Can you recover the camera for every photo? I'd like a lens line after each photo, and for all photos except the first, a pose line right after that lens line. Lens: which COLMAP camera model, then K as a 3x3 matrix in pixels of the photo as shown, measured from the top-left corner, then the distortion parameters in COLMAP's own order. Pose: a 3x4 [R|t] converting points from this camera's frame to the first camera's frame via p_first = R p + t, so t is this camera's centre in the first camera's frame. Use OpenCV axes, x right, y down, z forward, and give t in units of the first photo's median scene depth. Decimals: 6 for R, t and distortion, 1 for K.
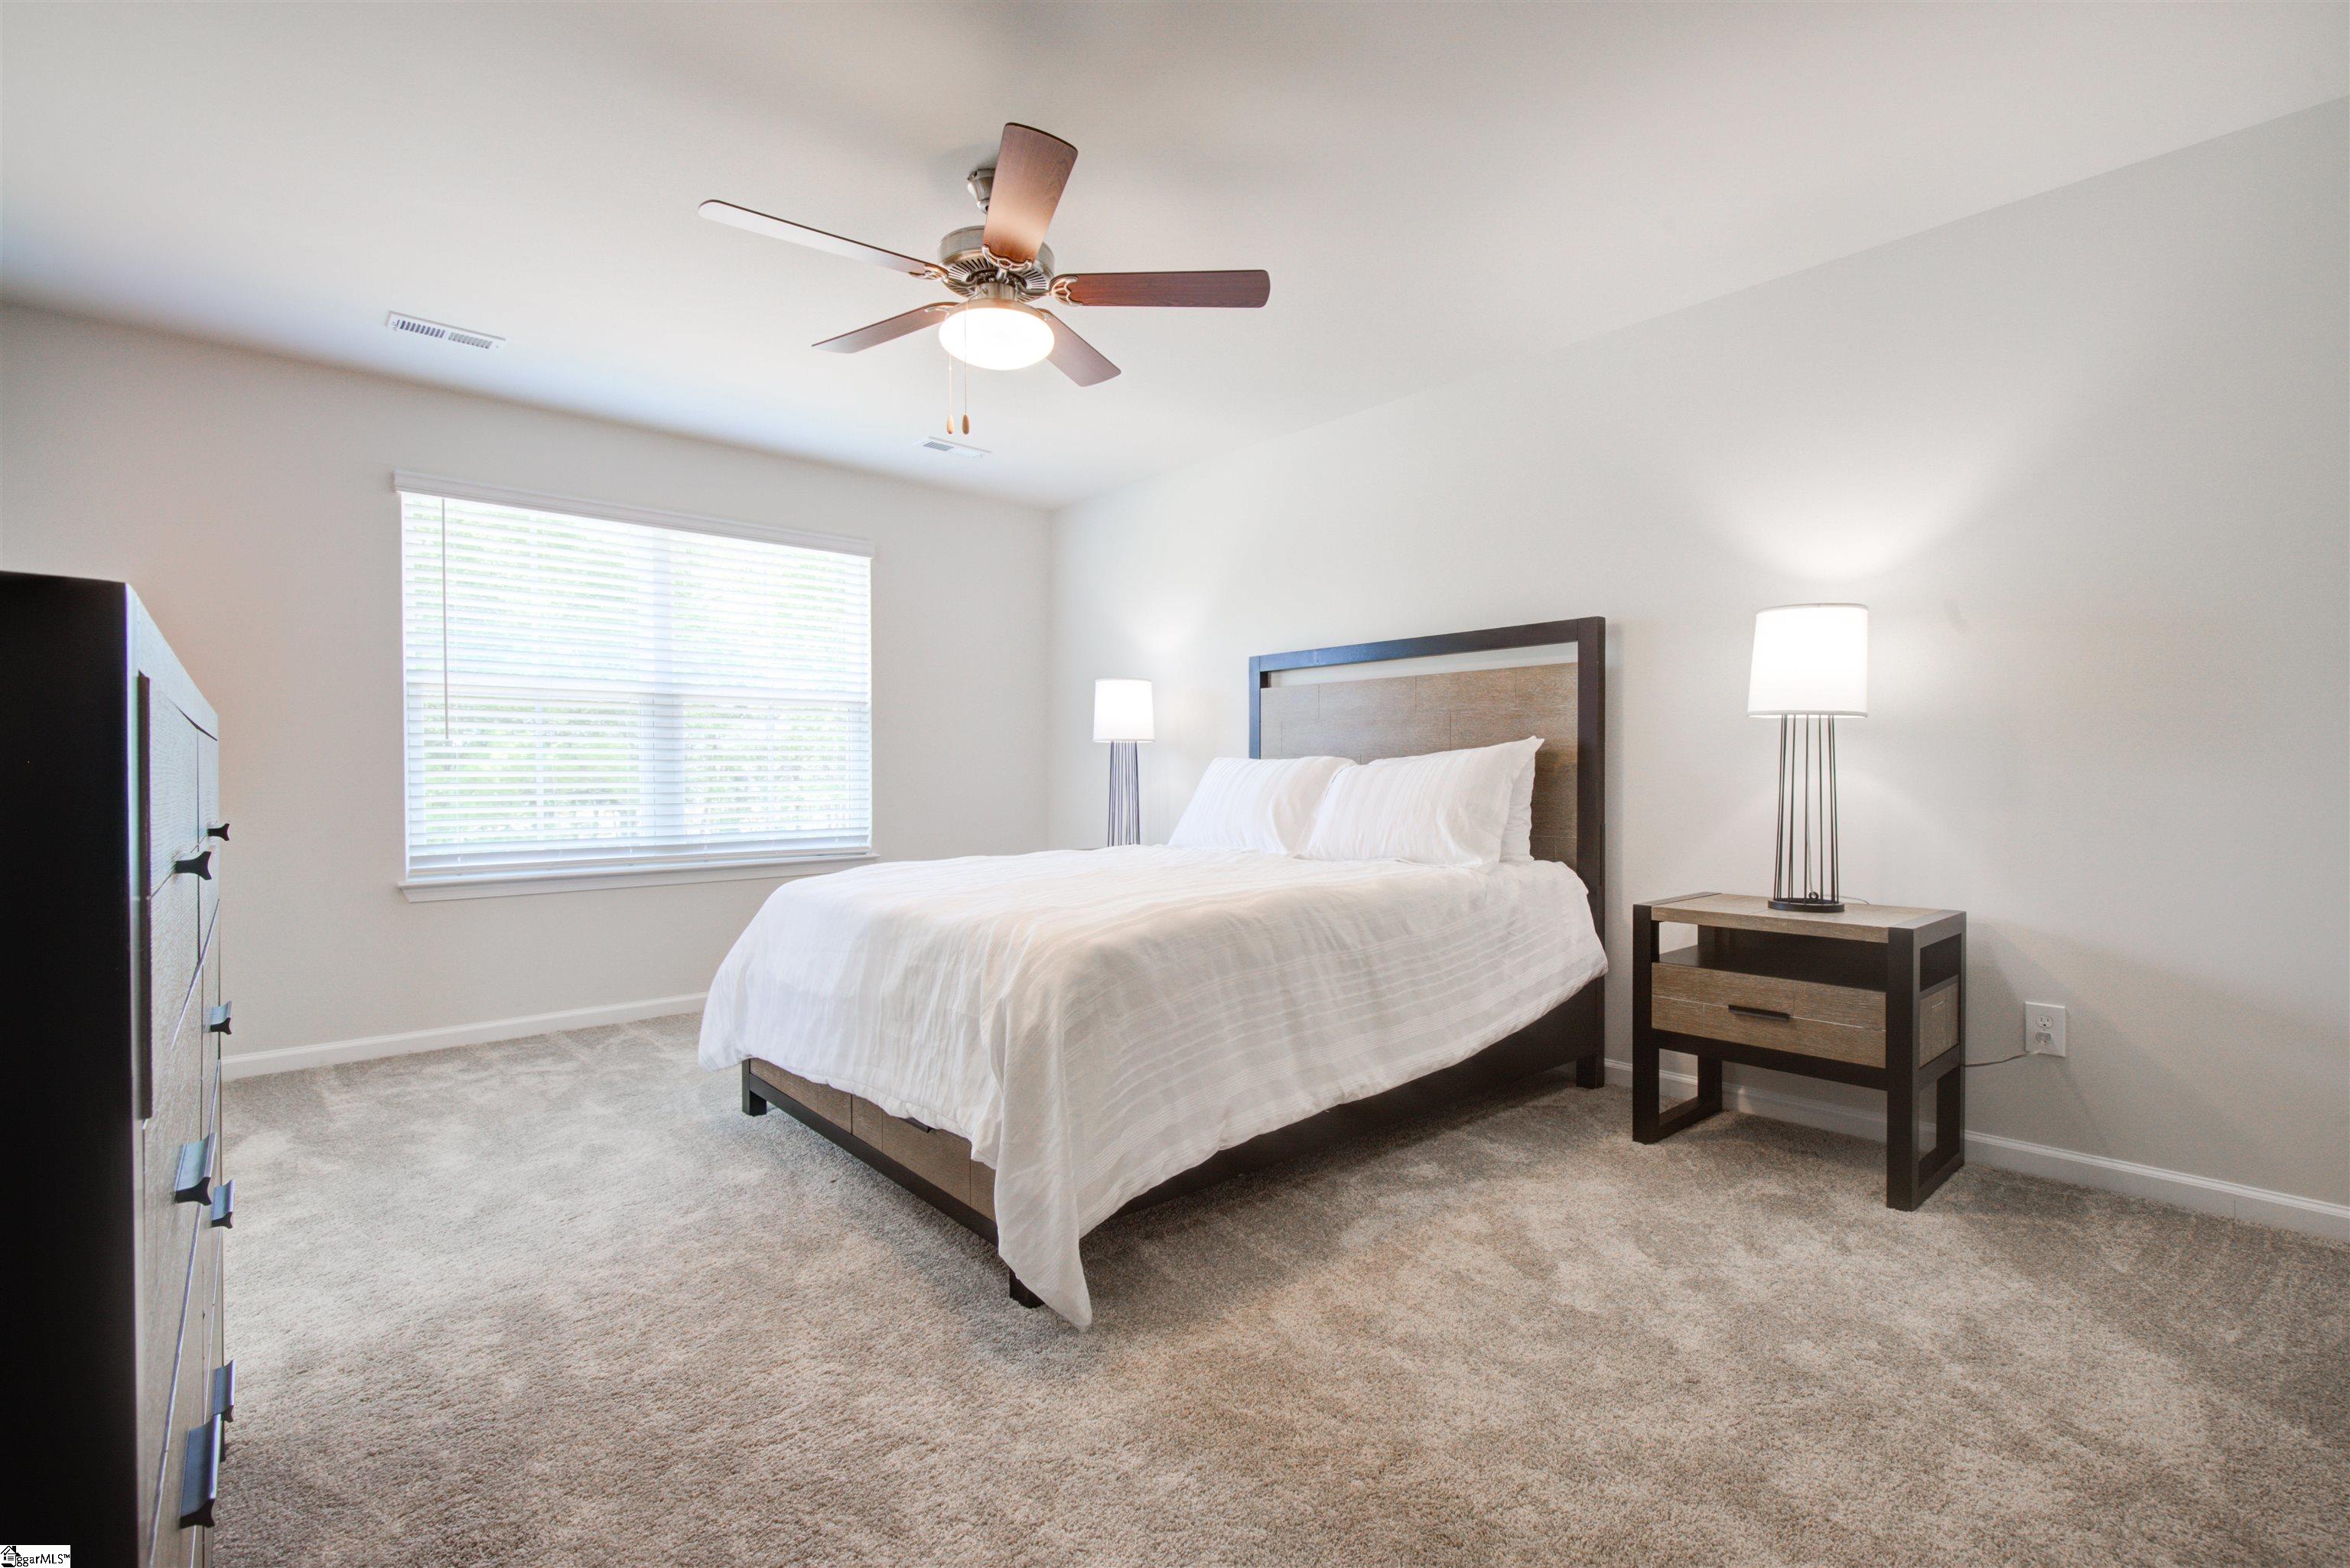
lens RADIAL K [[1061.6, 0, 1176.4], [0, 1061.6, 790.3], [0, 0, 1]] dist [-0.000223, -0.000085]
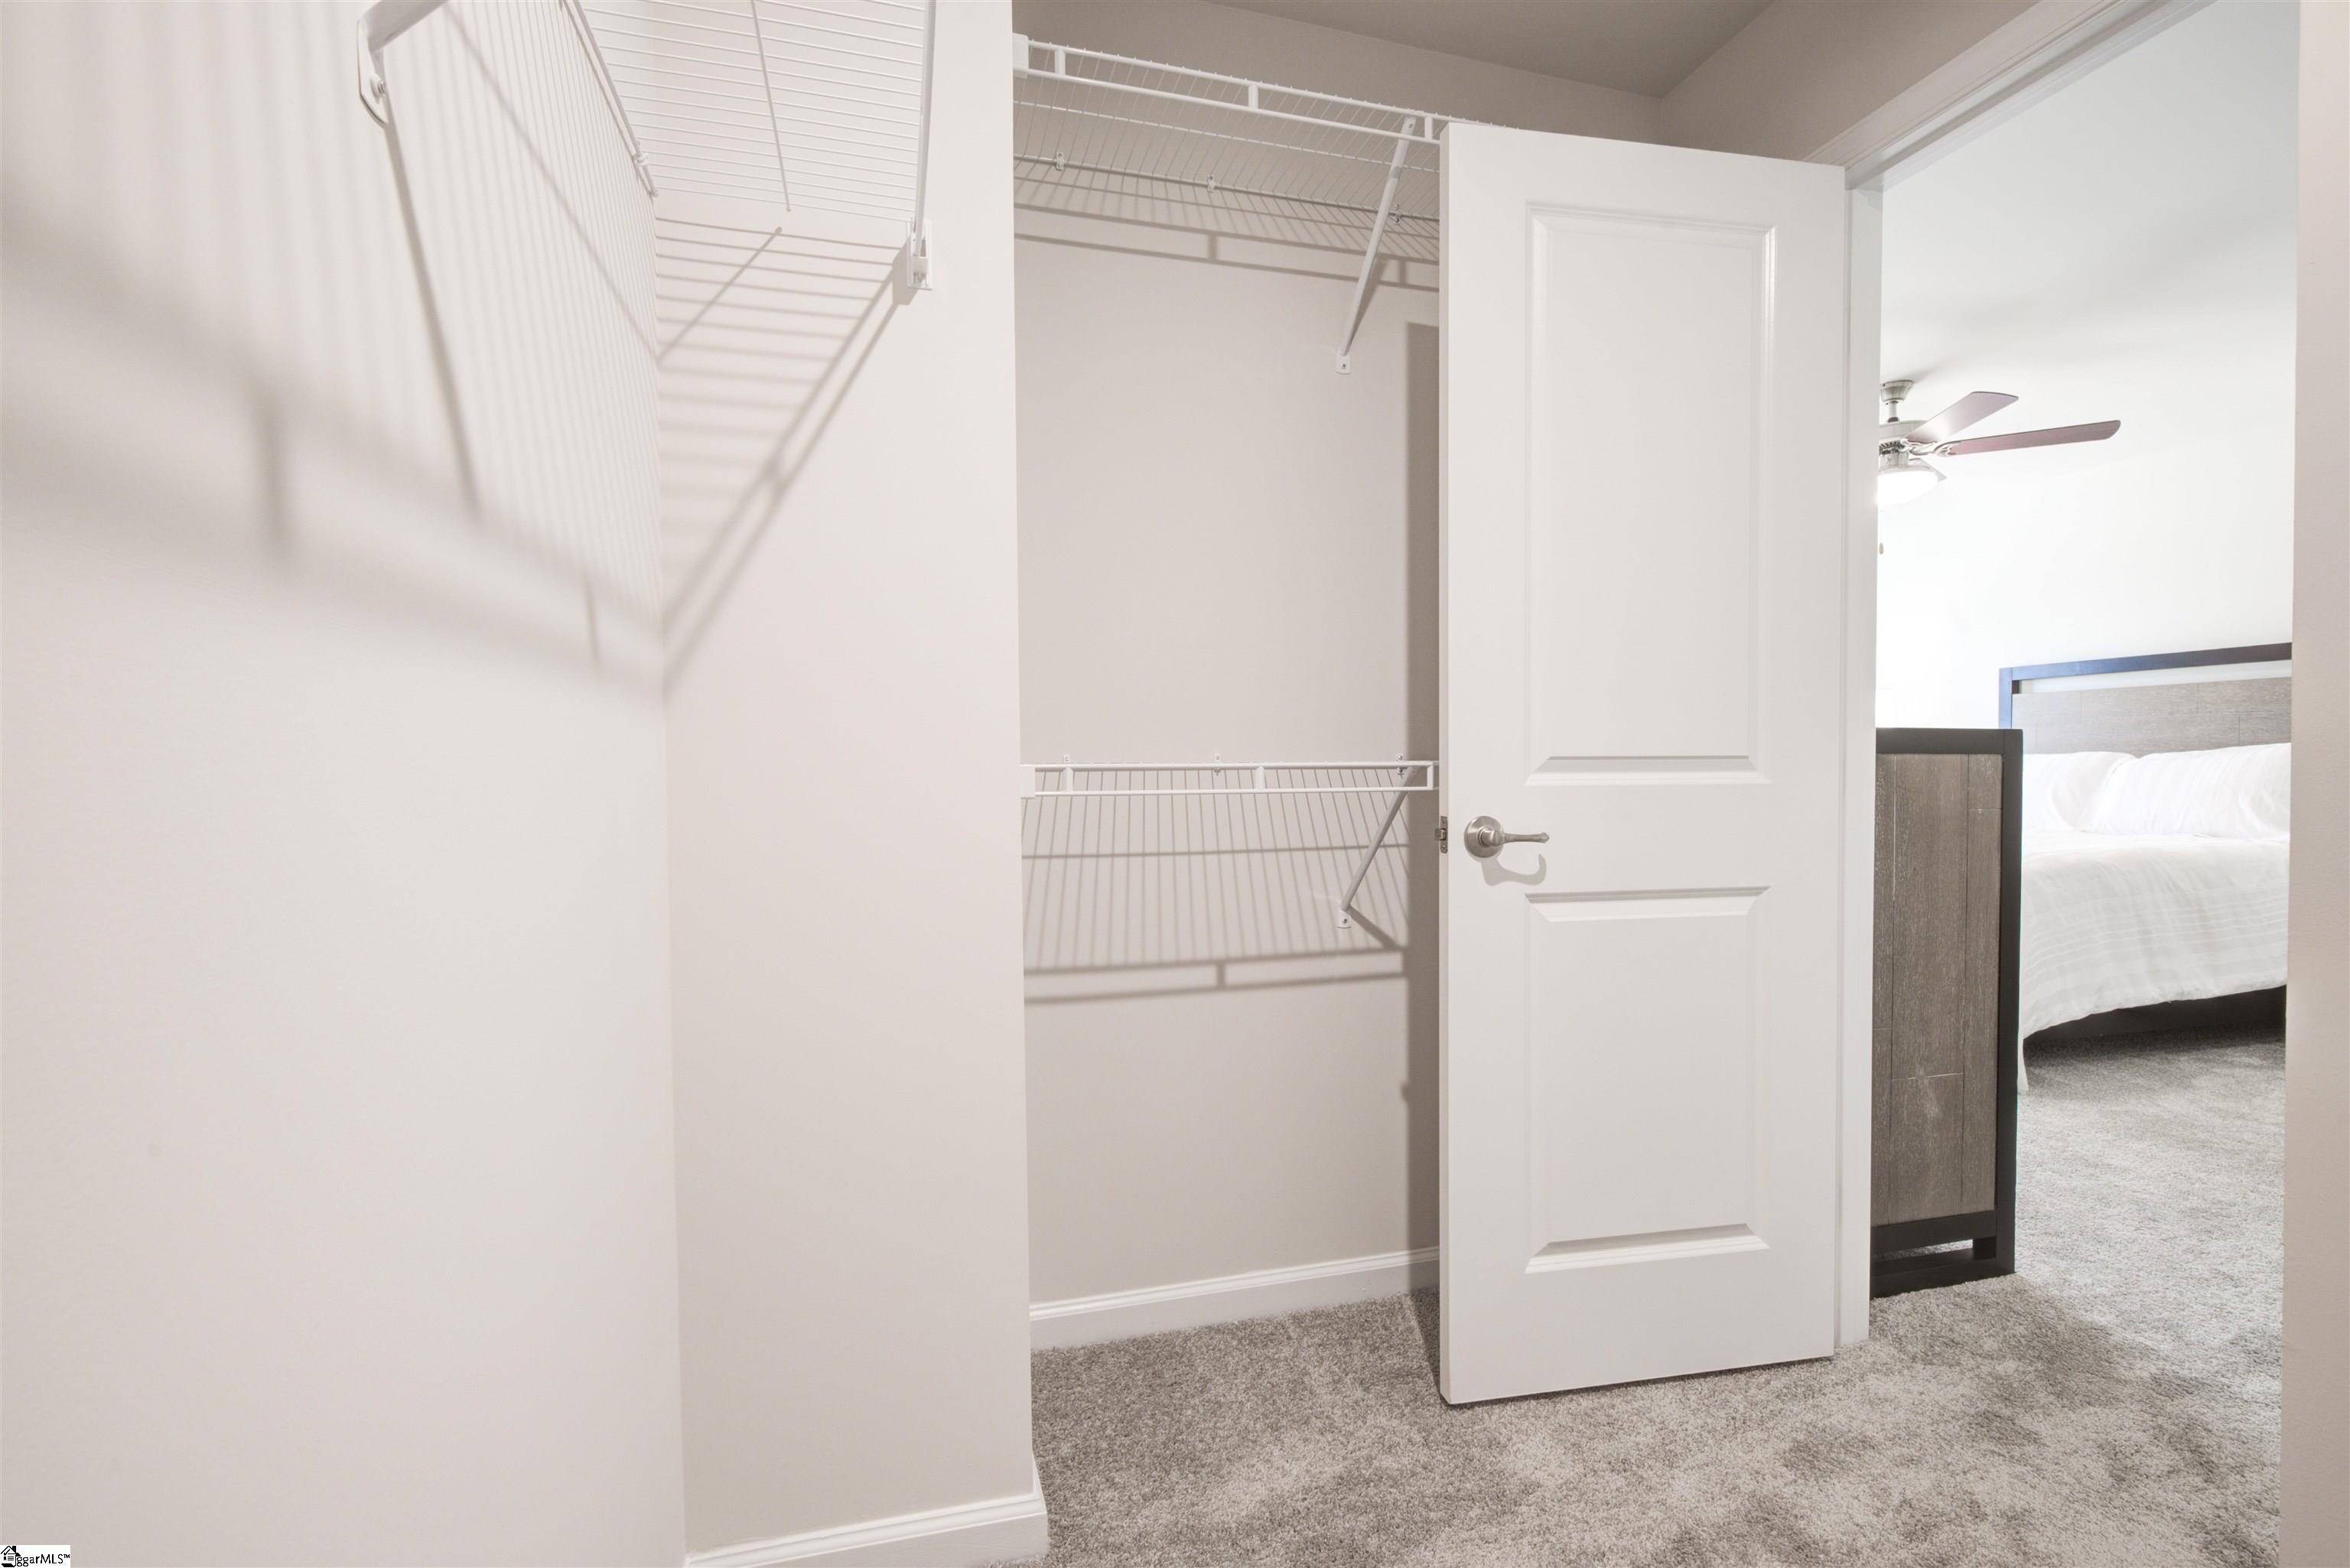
lens RADIAL K [[1062.7, 0, 1179.8], [0, 1062.7, 800.9], [0, 0, 1]] dist [-0.000402, -0.000069]
pose [[0.902484, 0.008715, -0.430636, -0.408326], [-0.000310, 0.999808, 0.019584, 0.000952], [0.430724, -0.017541, 0.902313, -0.792819]]
